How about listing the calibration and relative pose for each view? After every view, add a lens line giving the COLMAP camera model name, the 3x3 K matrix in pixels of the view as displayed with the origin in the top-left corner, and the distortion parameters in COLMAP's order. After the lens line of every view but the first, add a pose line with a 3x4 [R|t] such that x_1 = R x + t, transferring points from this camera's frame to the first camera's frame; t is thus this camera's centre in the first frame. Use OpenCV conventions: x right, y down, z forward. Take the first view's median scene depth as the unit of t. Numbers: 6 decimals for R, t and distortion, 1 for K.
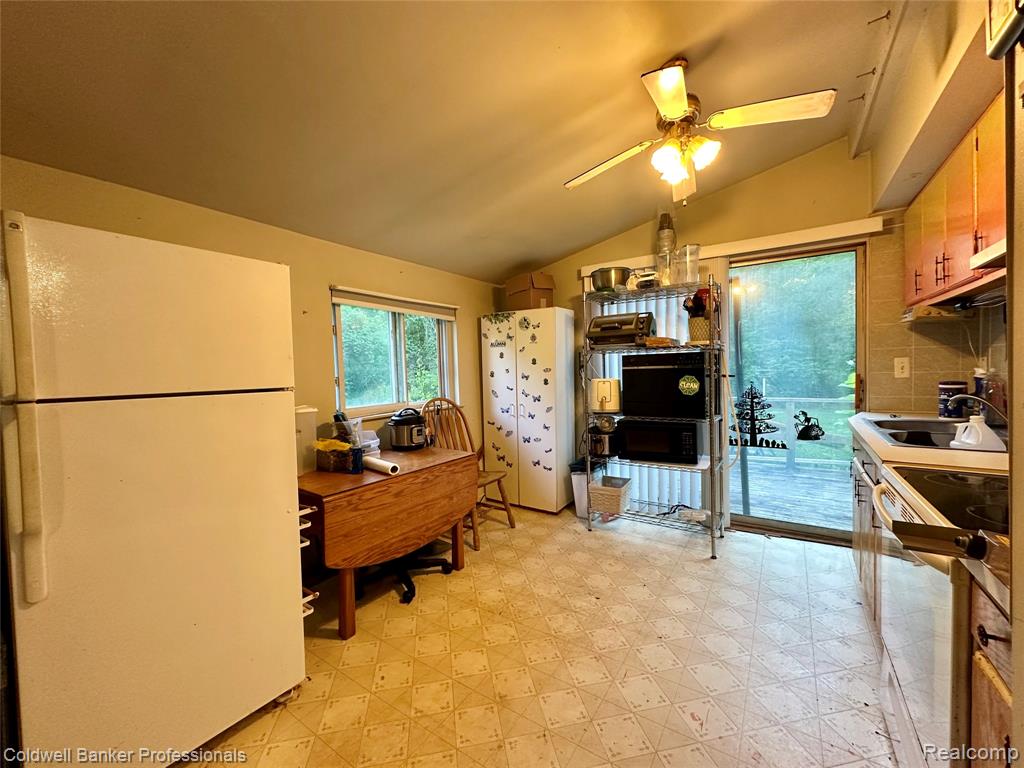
lens RADIAL K [[407.3, 0, 512.0], [0, 407.3, 384.0], [0, 0, 1]] dist [-0.000590, 0.000142]
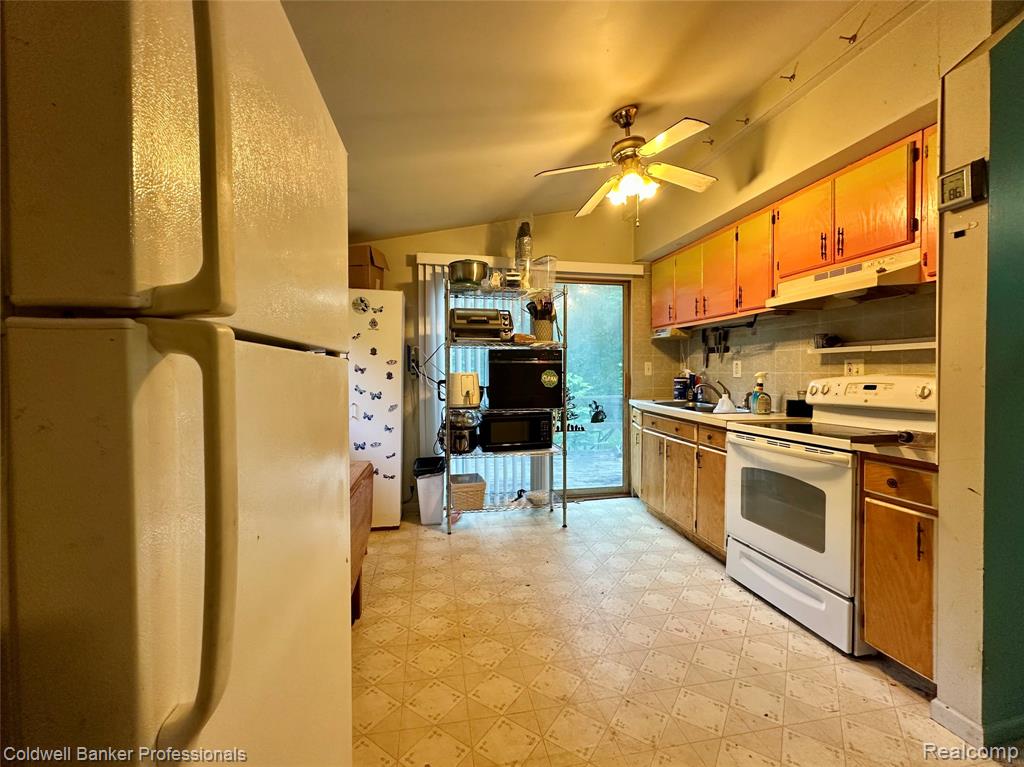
lens RADIAL K [[429.4, 0, 512.0], [0, 429.4, 383.5], [0, 0, 1]] dist [-0.001238, -0.000009]
pose [[0.709928, 0.009464, 0.704211, -0.445256], [0.007353, 0.999756, -0.020848, 0.038075], [-0.704236, 0.019978, 0.709685, 0.206147]]
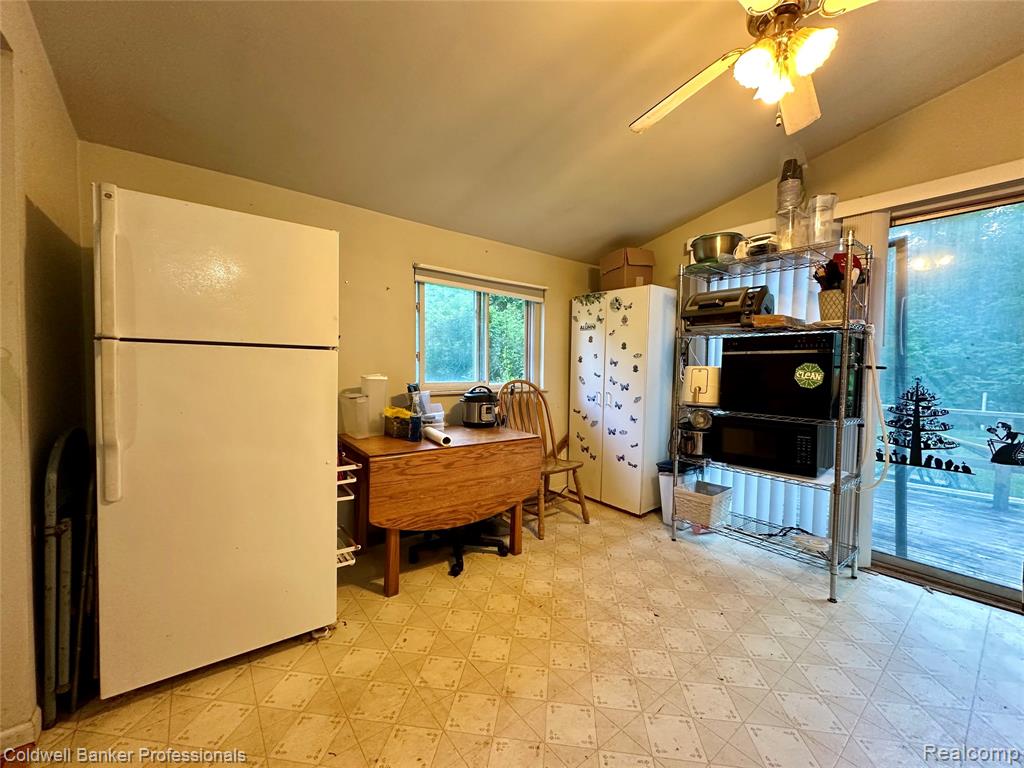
lens RADIAL K [[407.3, 0, 512.0], [0, 407.3, 384.0], [0, 0, 1]] dist [-0.000590, 0.000142]
pose [[0.949118, 0.055618, -0.309971, 0.125491], [-0.053506, 0.998450, 0.015320, 0.034825], [0.310343, 0.002045, 0.950623, 0.072585]]
